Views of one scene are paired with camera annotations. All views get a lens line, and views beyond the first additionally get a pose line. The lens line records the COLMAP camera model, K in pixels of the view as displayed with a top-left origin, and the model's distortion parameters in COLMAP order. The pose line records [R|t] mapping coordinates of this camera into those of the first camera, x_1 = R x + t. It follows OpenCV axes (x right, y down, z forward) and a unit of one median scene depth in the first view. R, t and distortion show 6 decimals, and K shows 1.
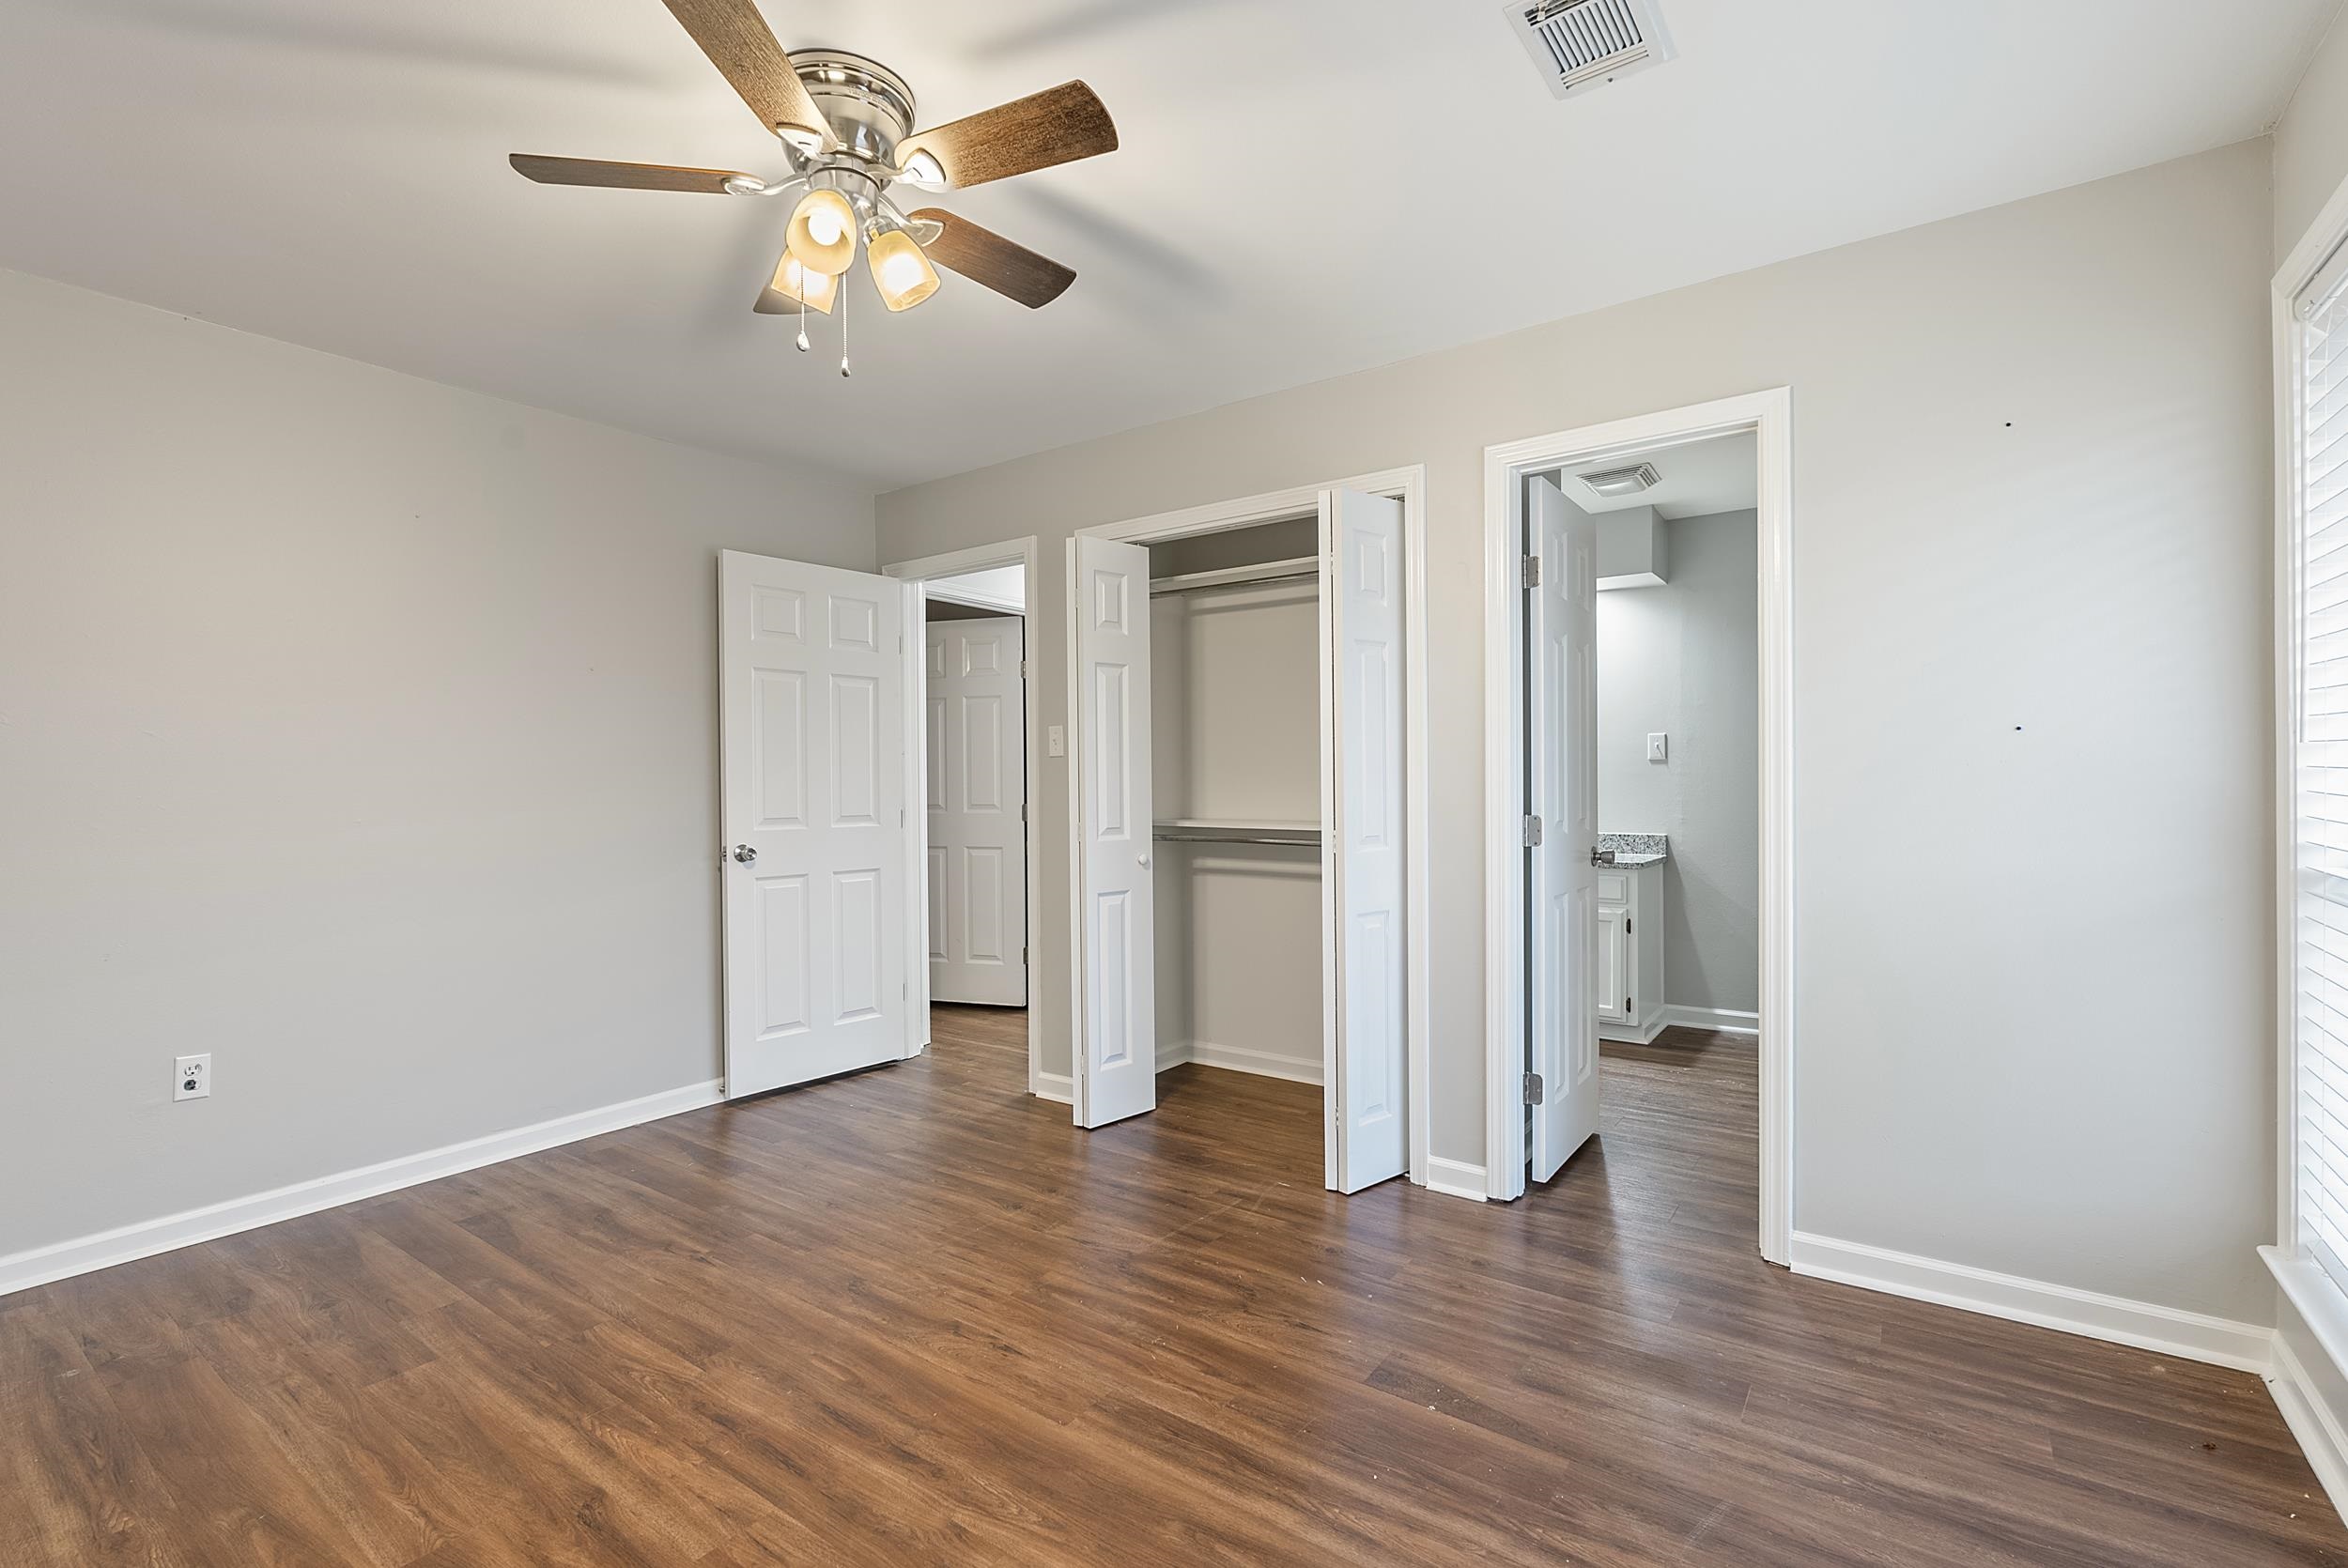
lens RADIAL K [[1037.7, 0, 1174.6], [0, 1037.7, 779.2], [0, 0, 1]] dist [-0.003709, 0.000166]
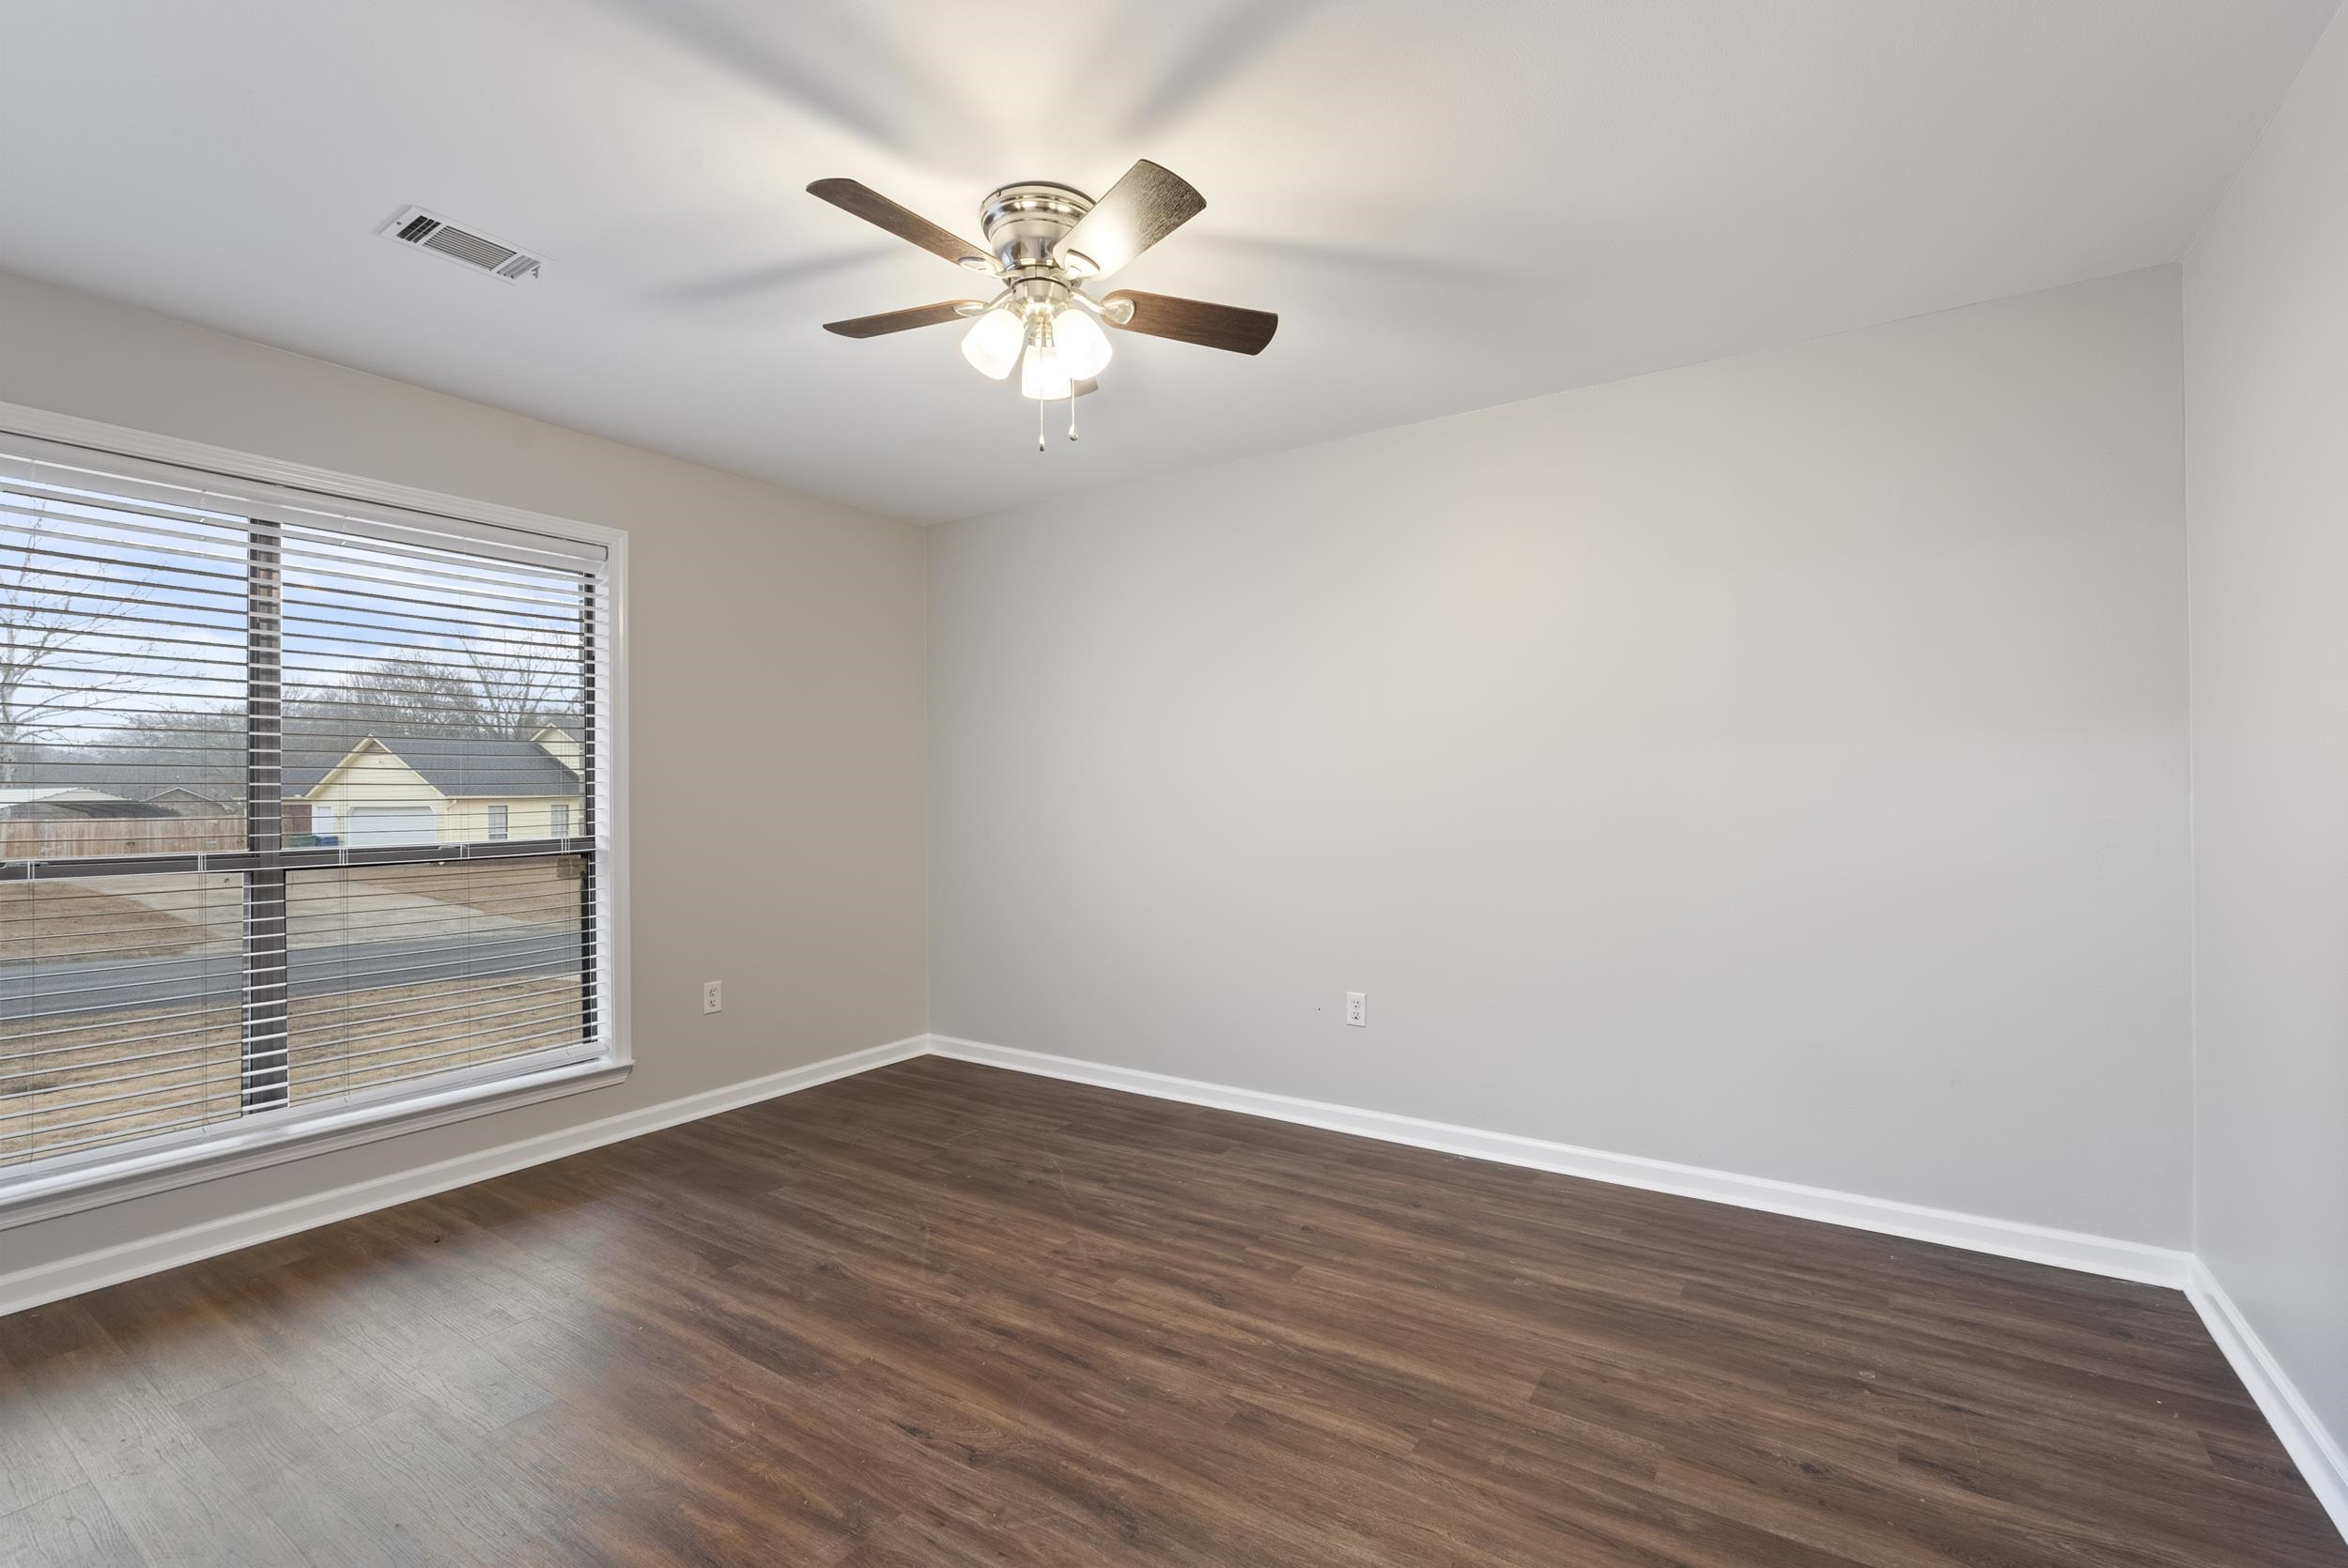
lens RADIAL K [[1037.7, 0, 1171.9], [0, 1037.7, 787.5], [0, 0, 1]] dist [-0.003709, 0.000166]
pose [[-0.999233, 0.017974, -0.034799, -0.386948], [0.018220, 0.999811, -0.006755, 0.006084], [0.034671, -0.007383, -0.999371, 2.027378]]
